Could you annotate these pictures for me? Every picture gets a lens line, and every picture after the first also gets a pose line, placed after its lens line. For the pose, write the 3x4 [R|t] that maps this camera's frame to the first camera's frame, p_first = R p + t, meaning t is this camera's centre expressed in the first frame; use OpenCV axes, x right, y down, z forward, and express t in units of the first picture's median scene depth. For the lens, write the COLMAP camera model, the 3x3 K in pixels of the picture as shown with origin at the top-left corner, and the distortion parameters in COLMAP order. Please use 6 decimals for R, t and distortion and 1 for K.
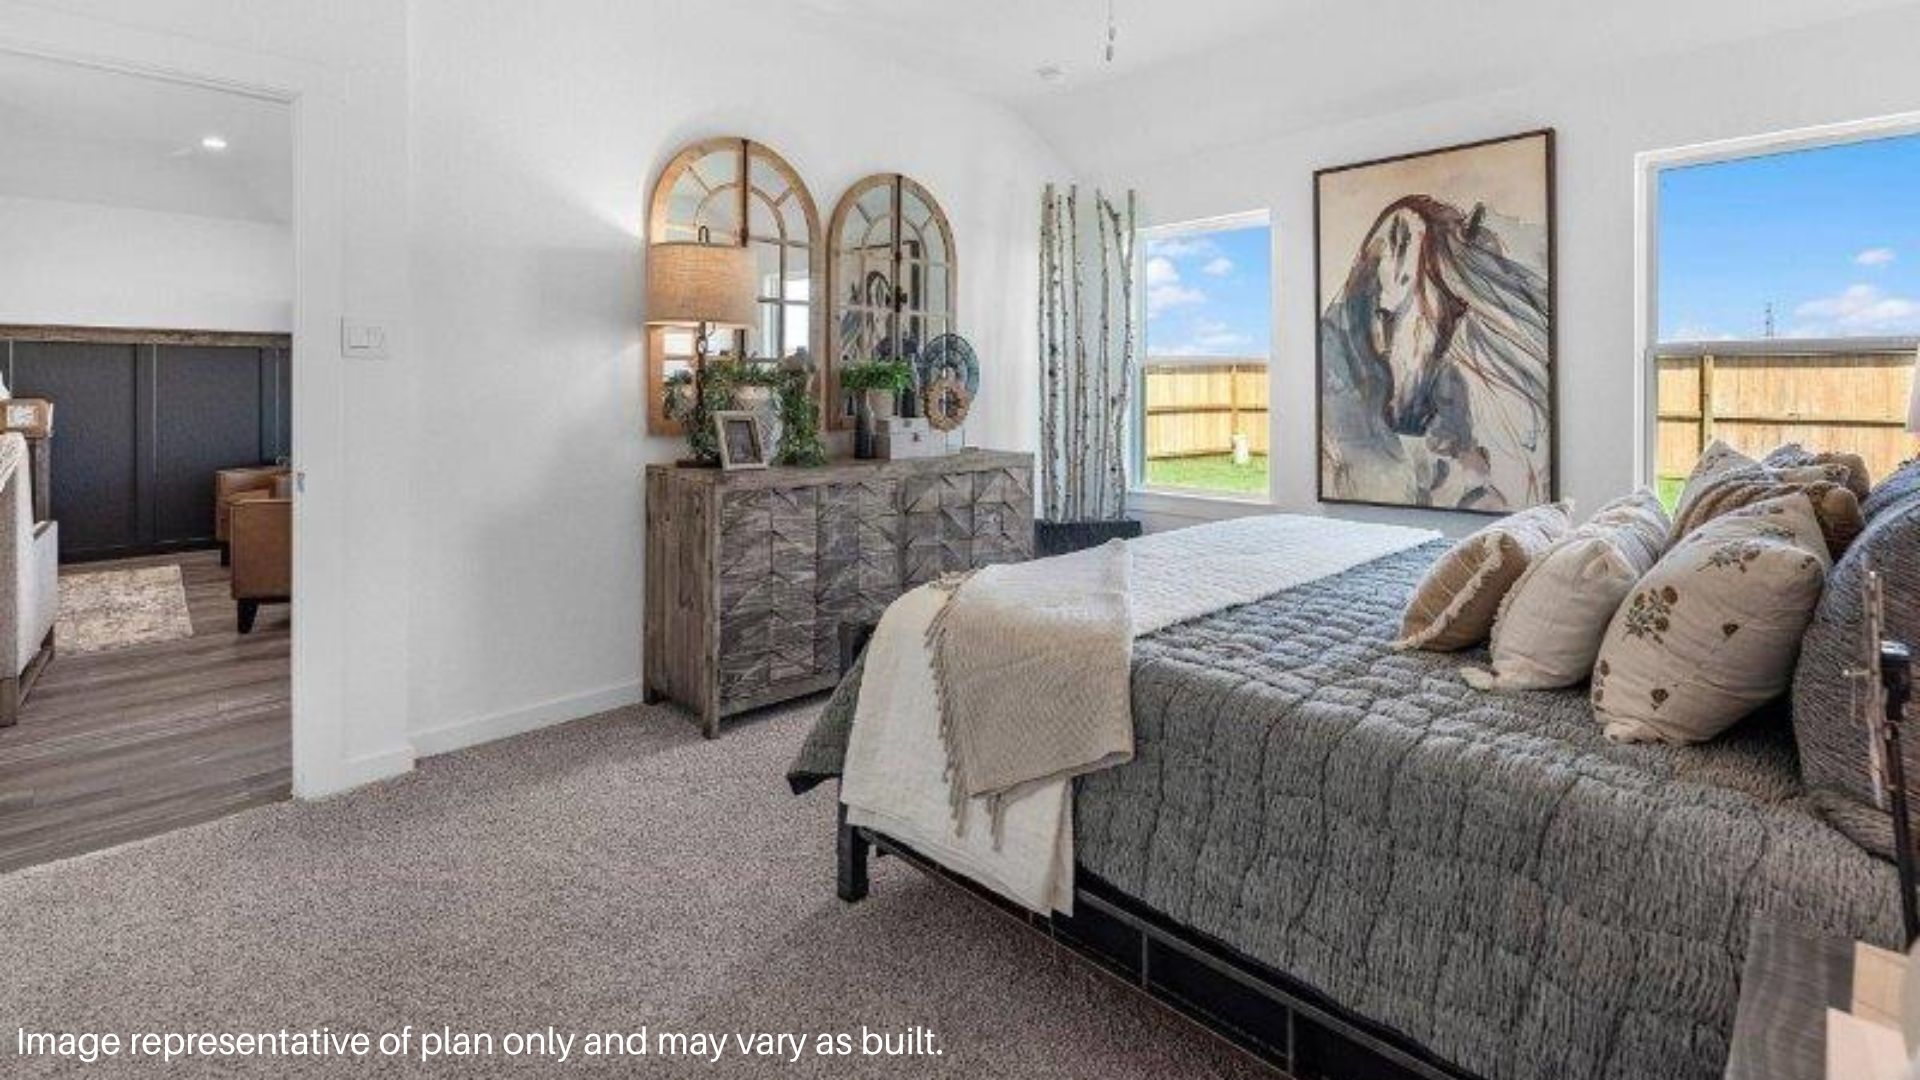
lens RADIAL K [[899.2, 0, 952.5], [0, 899.2, 380.4], [0, 0, 1]] dist [-0.000118, 0.000400]
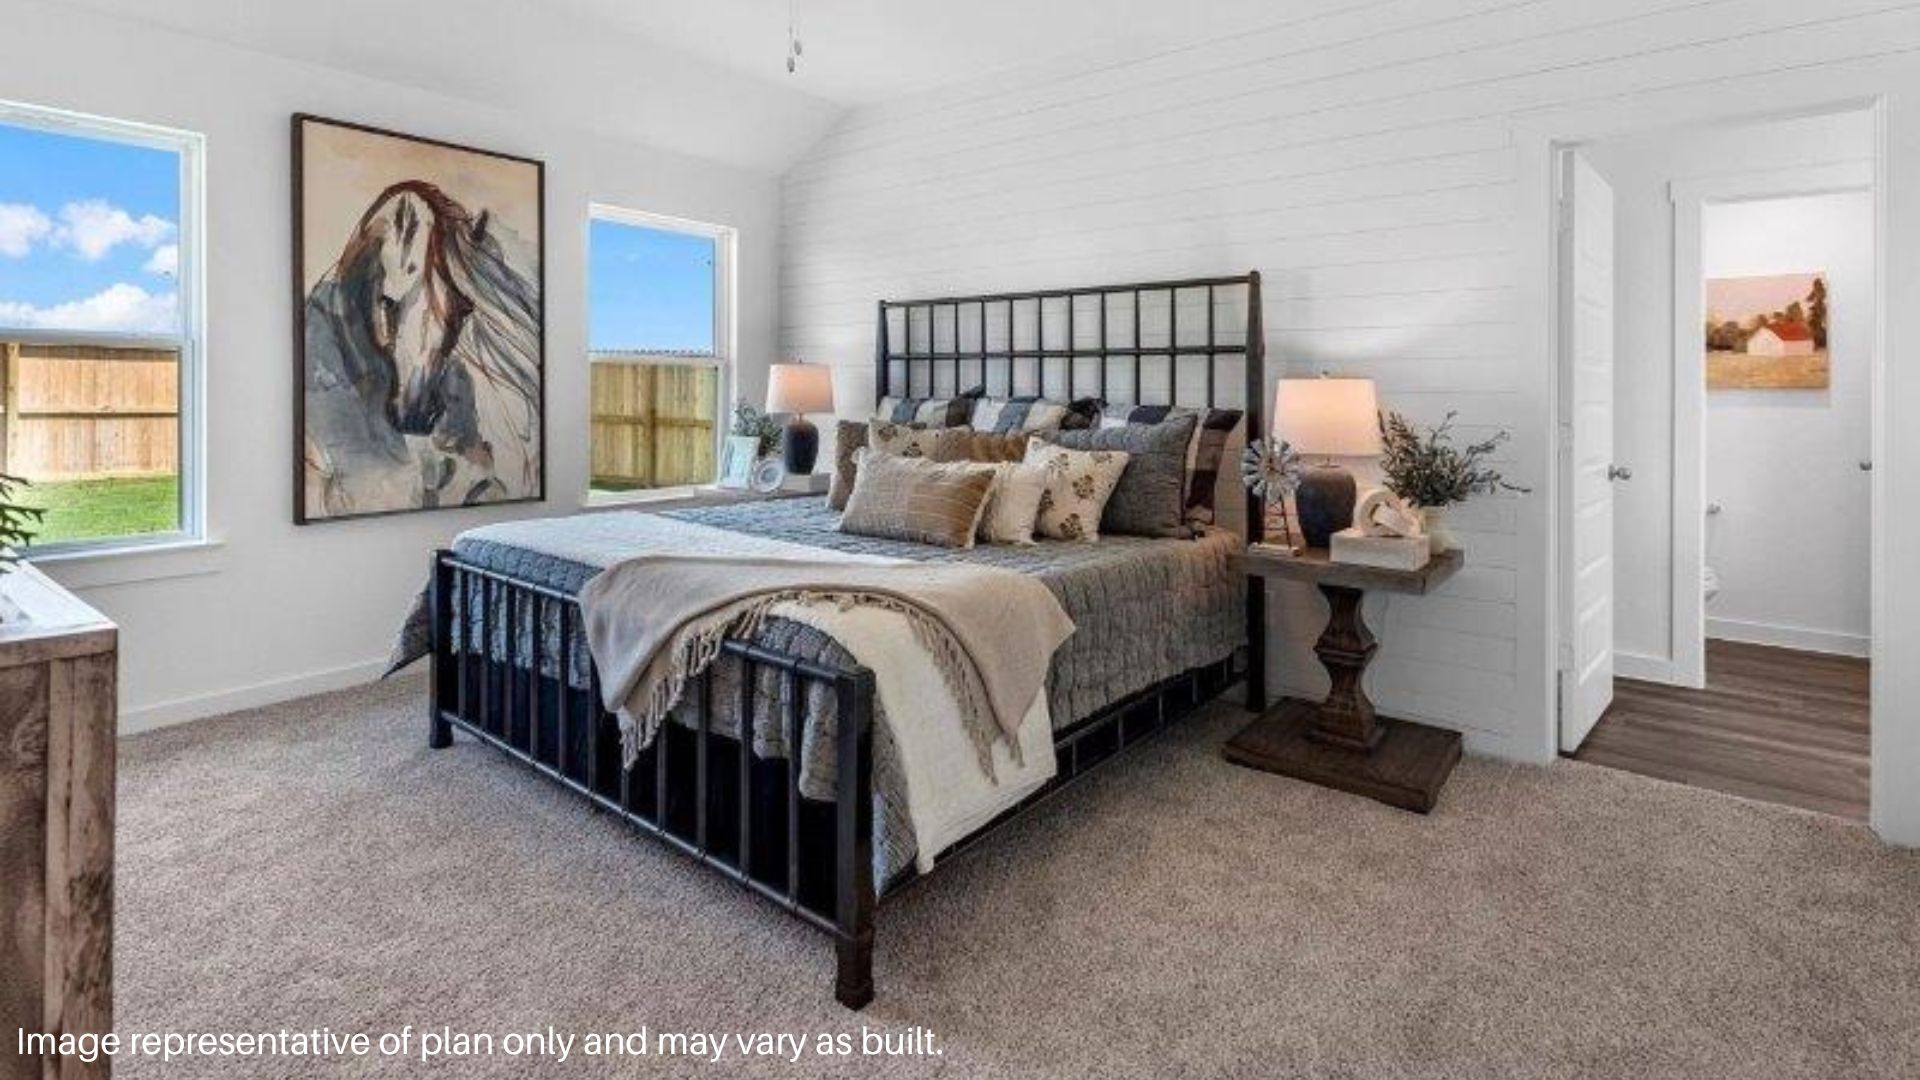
lens RADIAL K [[899.2, 0, 952.5], [0, 899.2, 380.4], [0, 0, 1]] dist [-0.000118, 0.000400]
pose [[-0.106569, 0.008326, 0.994270, -0.491568], [-0.018295, 0.999779, -0.010333, 0.003360], [-0.994137, -0.019291, -0.106393, 0.544183]]
